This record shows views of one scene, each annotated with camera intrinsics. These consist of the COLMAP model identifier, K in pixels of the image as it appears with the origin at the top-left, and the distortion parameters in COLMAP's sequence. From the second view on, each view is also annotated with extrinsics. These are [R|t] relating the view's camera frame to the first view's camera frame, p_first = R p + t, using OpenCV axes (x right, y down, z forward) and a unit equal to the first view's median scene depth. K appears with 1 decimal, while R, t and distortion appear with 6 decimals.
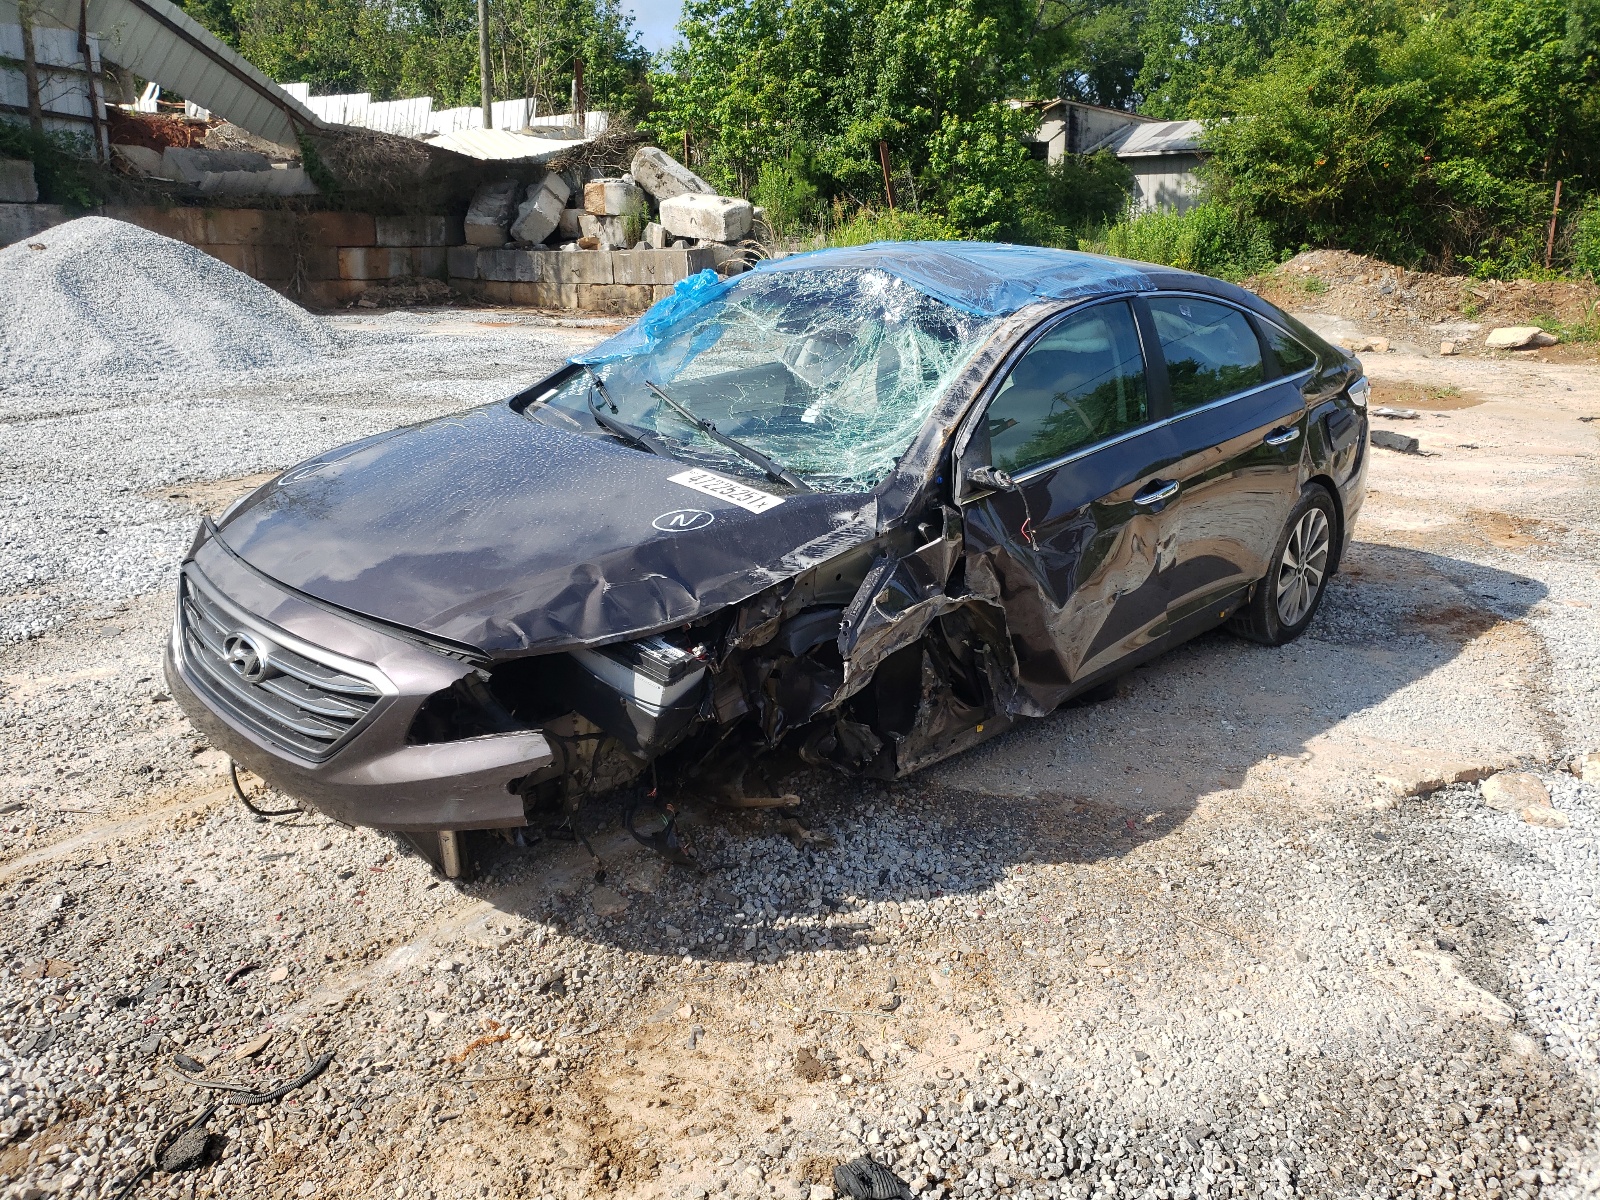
lens RADIAL K [[1195.2, 0, 800.0], [0, 1195.2, 600.0], [0, 0, 1]] dist [0.049857, 0.001090]
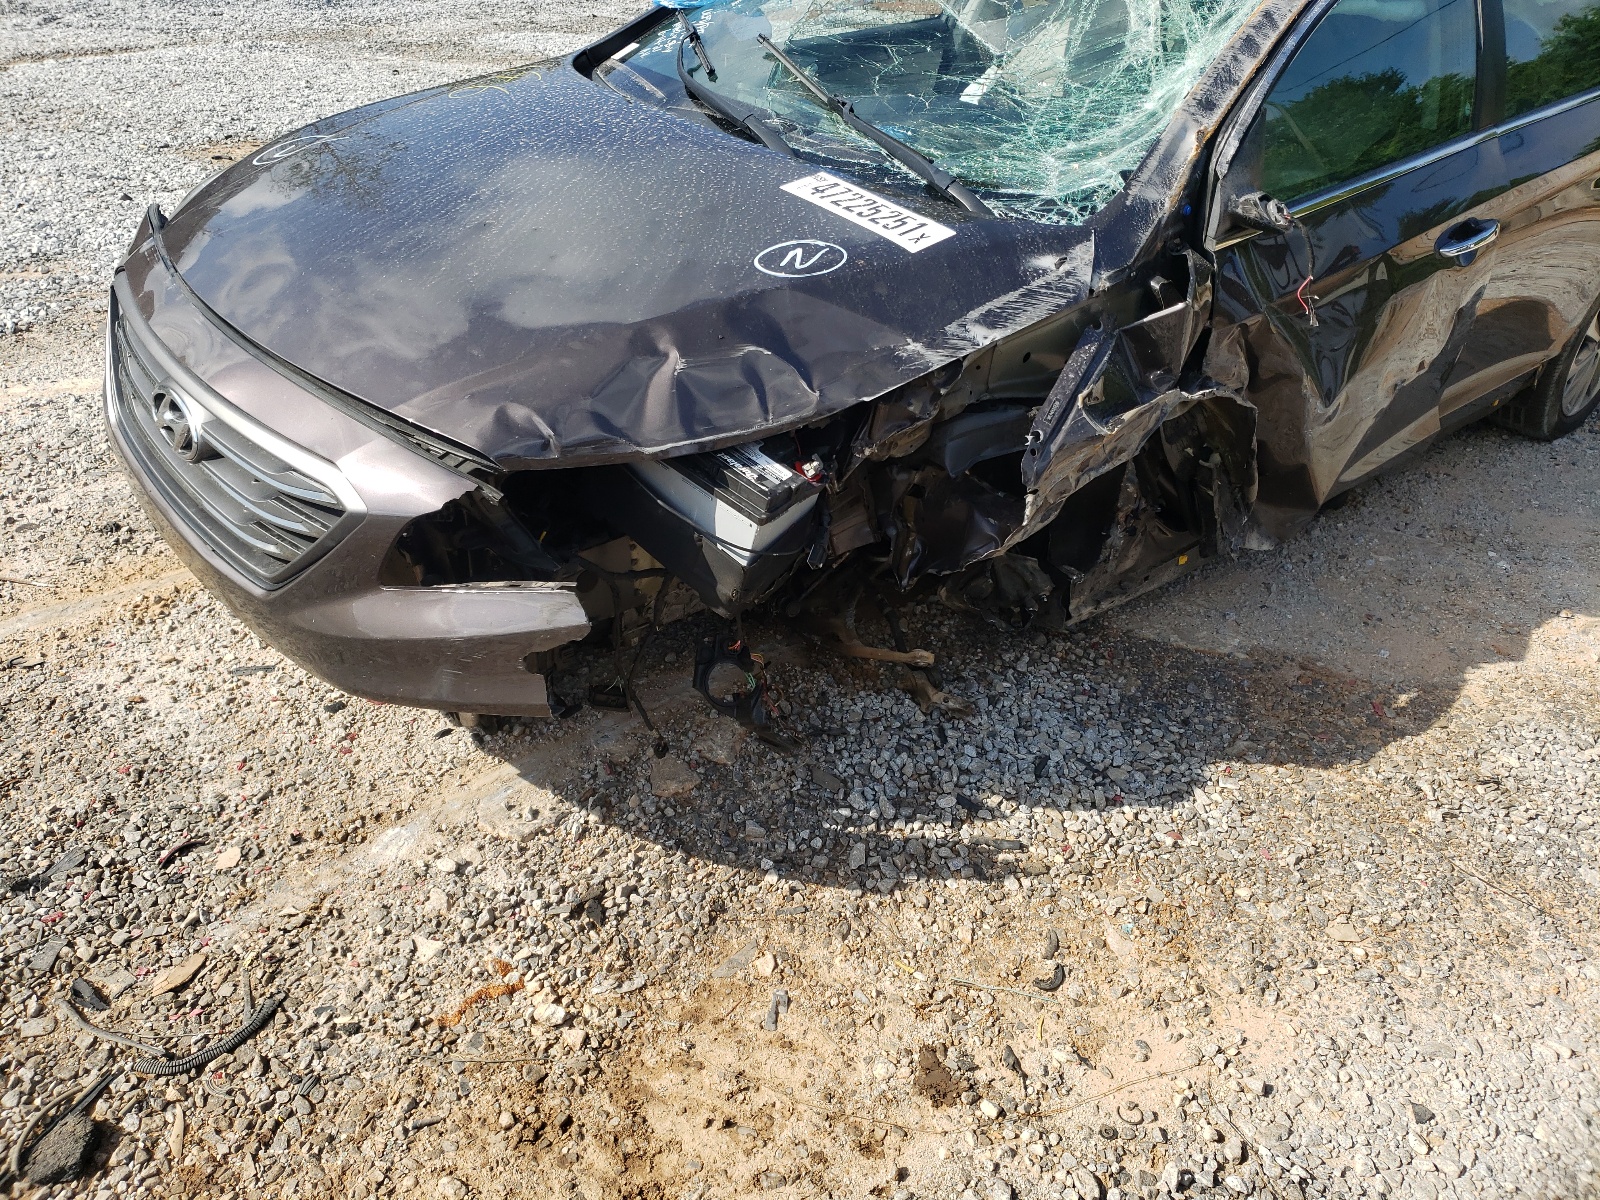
lens RADIAL K [[1309.0, 0, 800.0], [0, 1309.0, 600.0], [0, 0, 1]] dist [0.030491, -0.002588]
pose [[0.994218, 0.079243, -0.072465, -0.031964], [-0.061872, 0.974309, 0.216551, -0.040640], [0.087763, -0.210816, 0.973578, 0.257853]]
